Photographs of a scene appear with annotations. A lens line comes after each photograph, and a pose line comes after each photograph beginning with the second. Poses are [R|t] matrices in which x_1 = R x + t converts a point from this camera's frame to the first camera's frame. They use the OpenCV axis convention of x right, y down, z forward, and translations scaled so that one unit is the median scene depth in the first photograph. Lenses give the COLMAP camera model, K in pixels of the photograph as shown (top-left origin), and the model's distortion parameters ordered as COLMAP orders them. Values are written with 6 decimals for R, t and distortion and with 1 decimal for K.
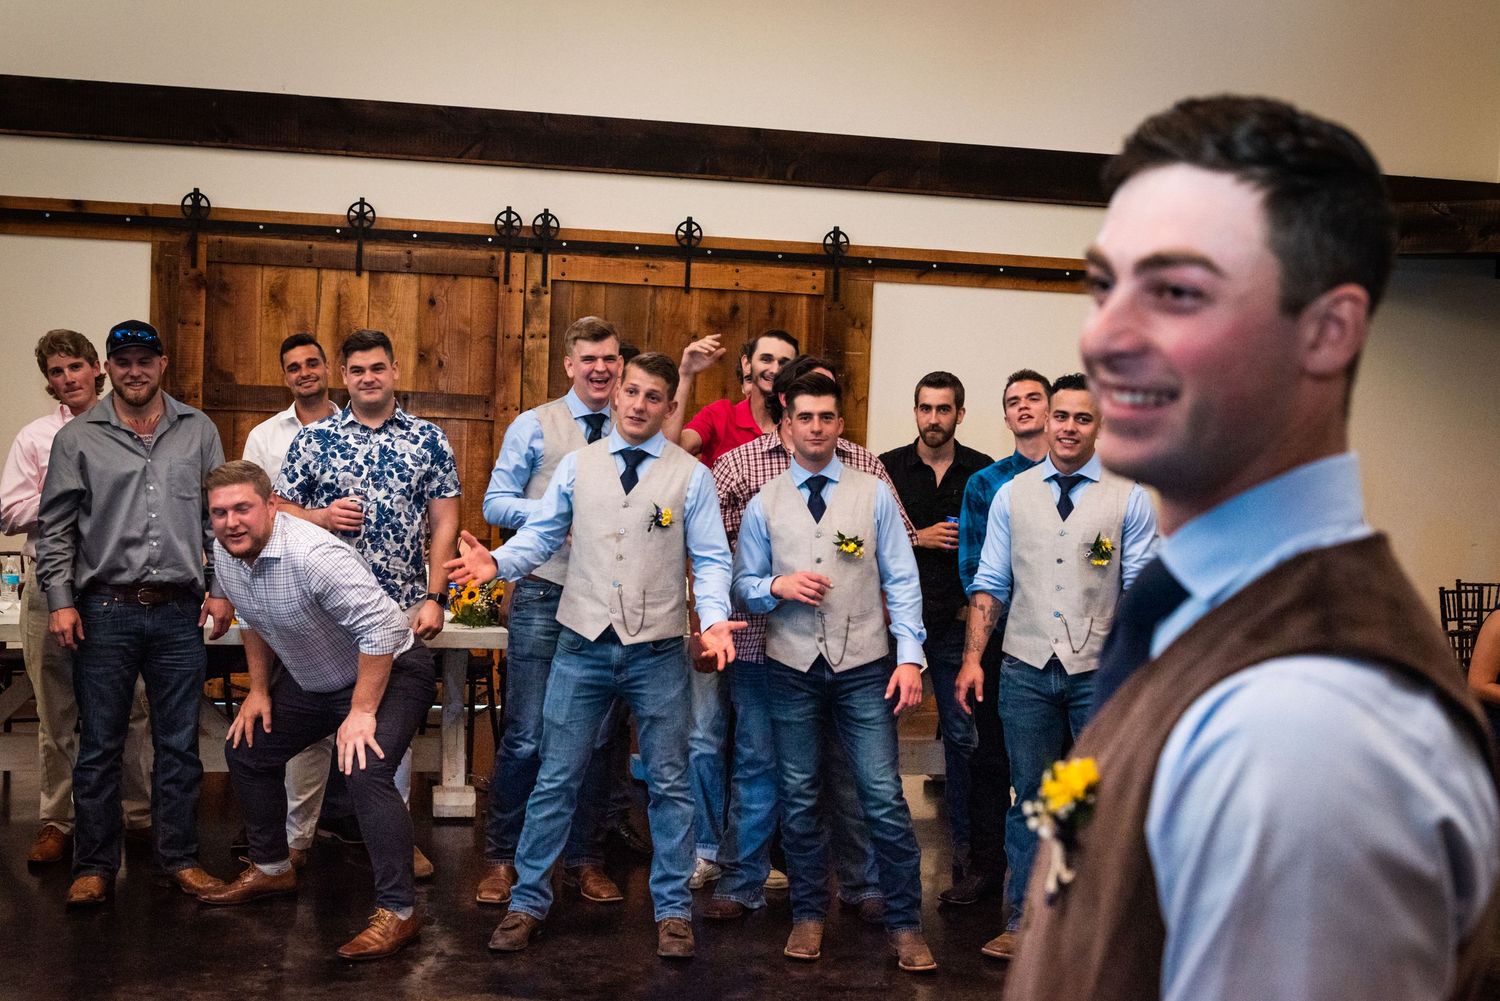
lens RADIAL K [[1830.2, 0, 755.2], [0, 1830.2, 470.4], [0, 0, 1]] dist [-0.018954, 0.000000]
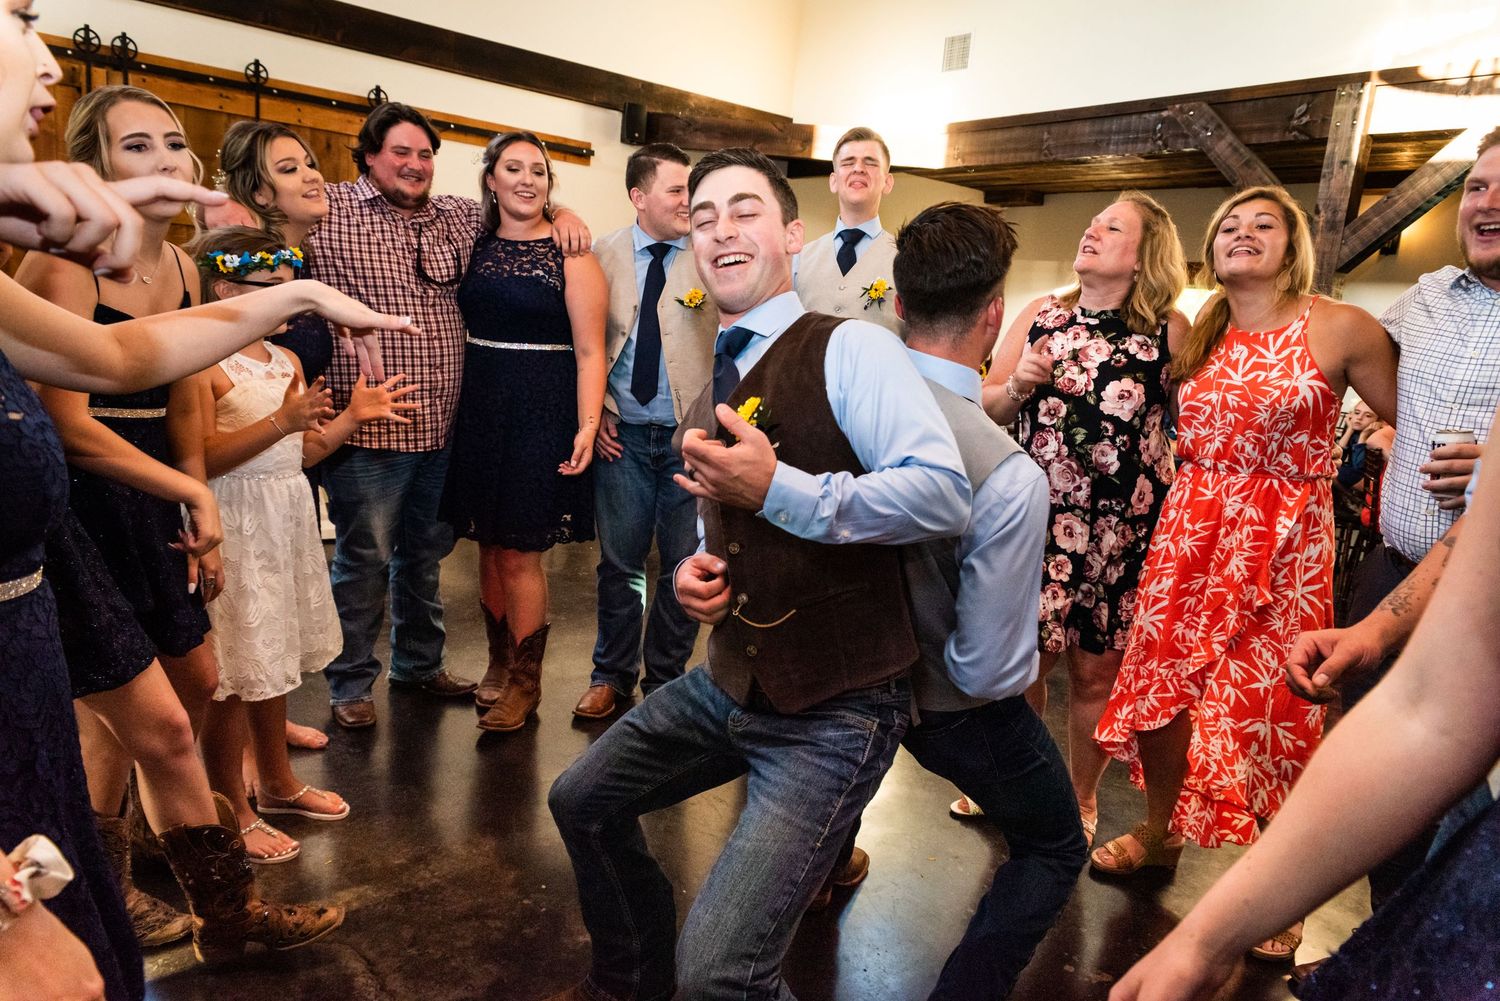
lens RADIAL K [[1010.8, 0, 748.2], [0, 1010.8, 500.9], [0, 0, 1]] dist [0.021107, -0.012324]
pose [[0.880451, -0.050845, 0.471403, -0.085362], [-0.043496, 0.981380, 0.187088, 0.014310], [-0.472138, -0.185226, 0.861845, 0.184187]]
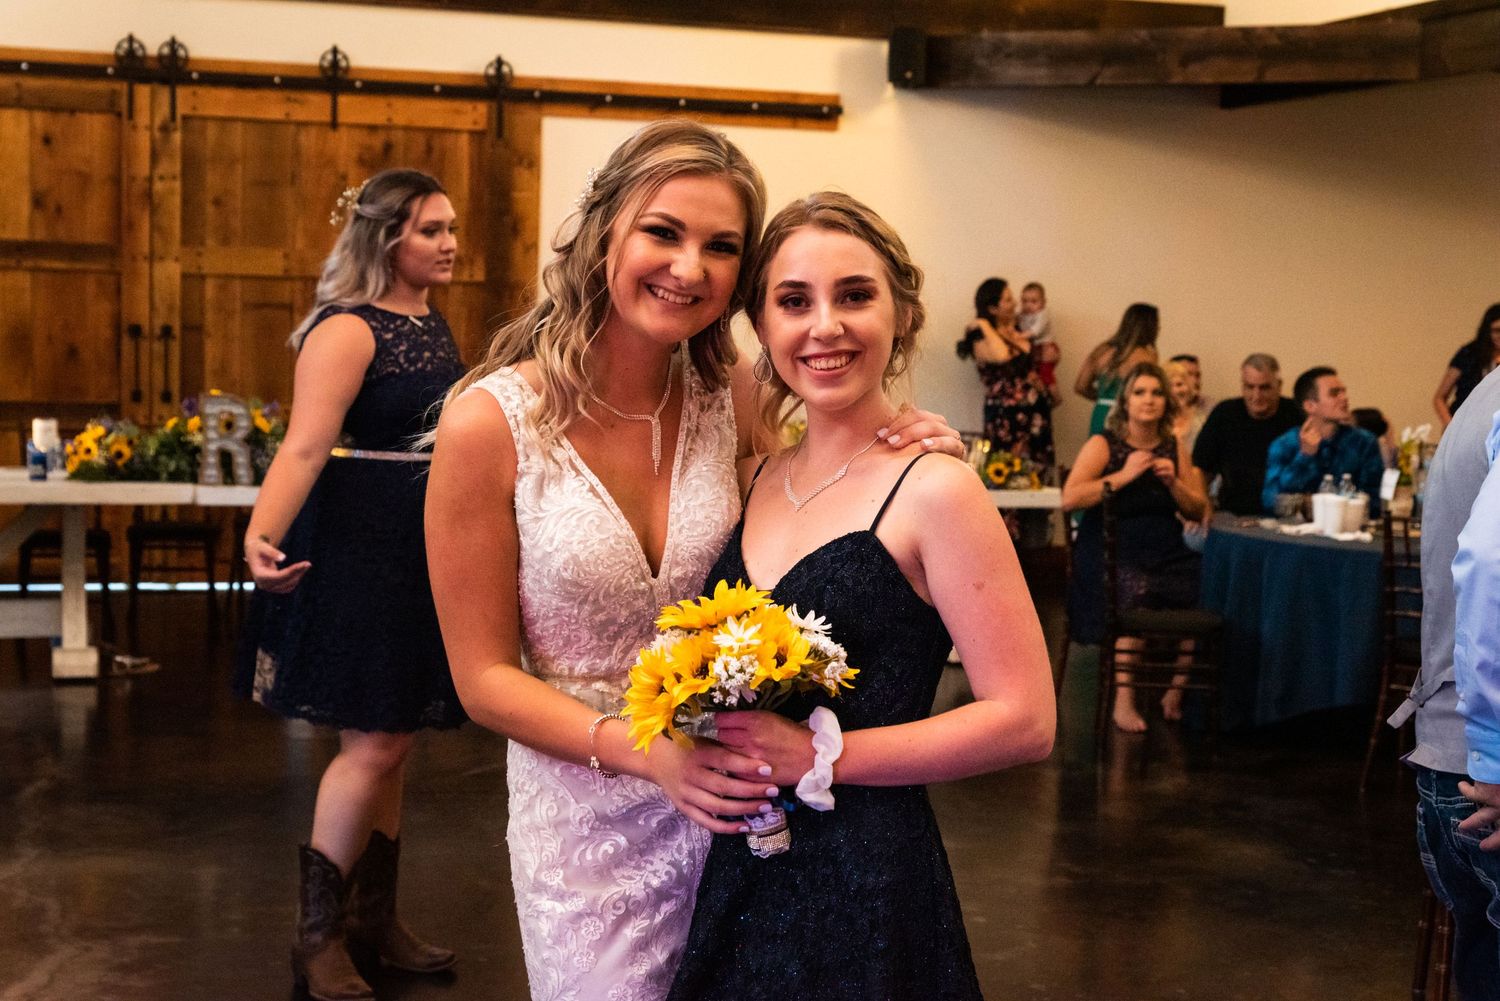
lens RADIAL K [[2336.8, 0, 756.4], [0, 2336.8, 485.9], [0, 0, 1]] dist [0.016080, 0.000000]
pose [[0.994685, -0.018963, 0.101204, 0.051701], [0.012747, 0.998012, 0.061720, 0.011304], [-0.102174, -0.060102, 0.992949, -0.193579]]
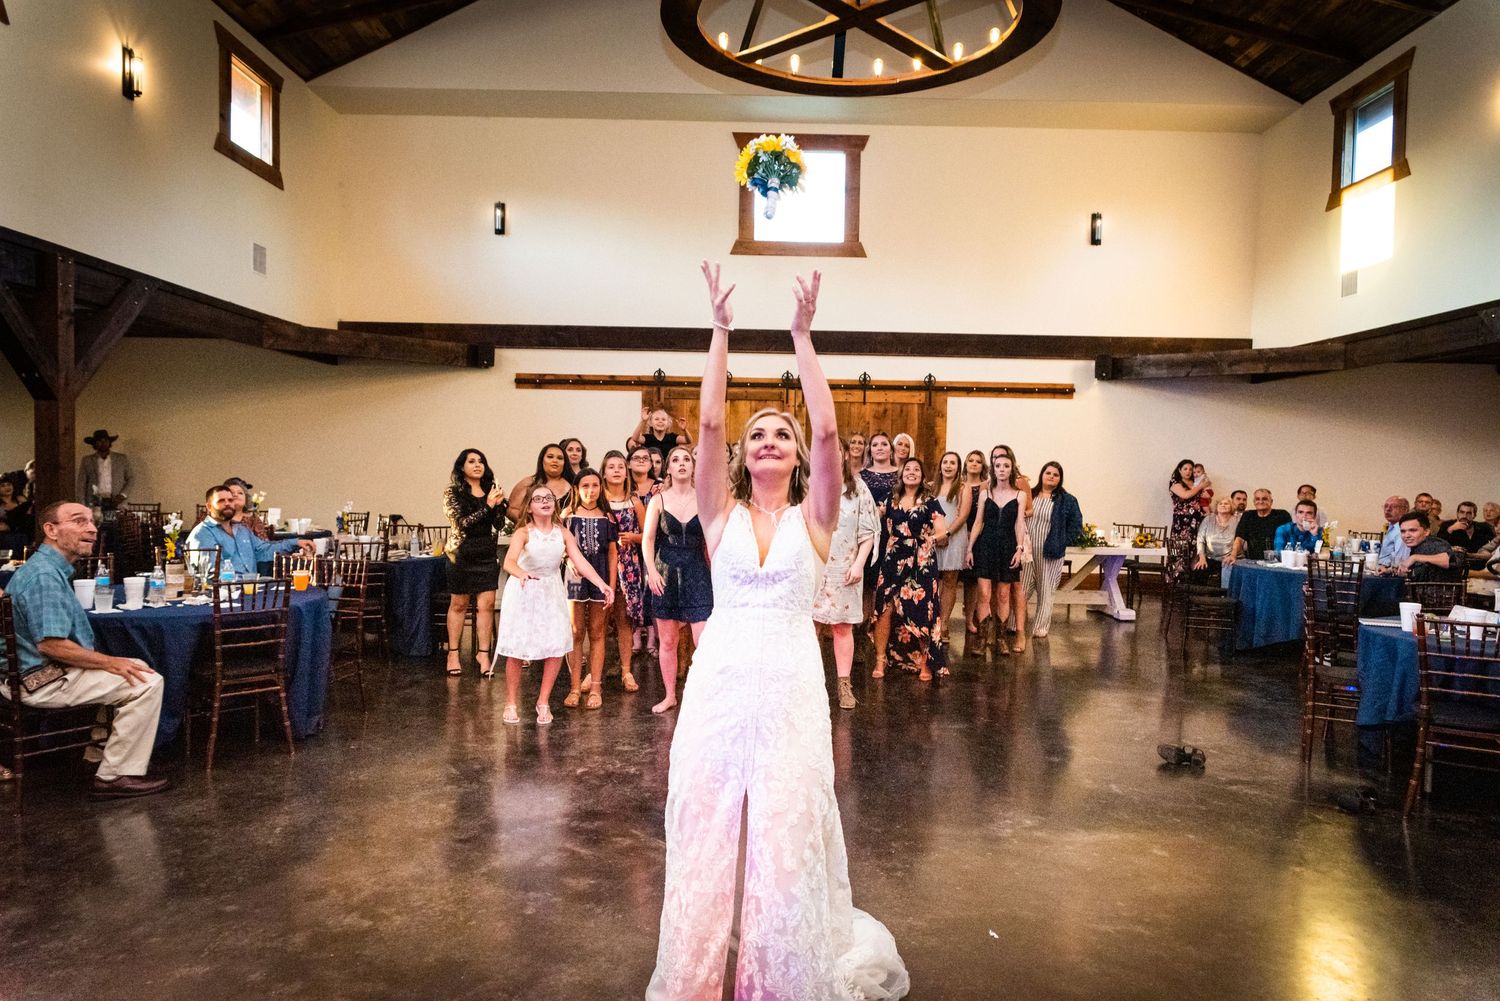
lens RADIAL K [[1010.8, 0, 753.9], [0, 1010.8, 484.6], [0, 0, 1]] dist [0.021107, -0.012324]
pose [[0.984230, -0.017769, -0.175999, 0.049792], [0.016618, 0.999830, -0.008011, 0.012726], [0.176112, 0.004960, 0.984358, -0.292248]]
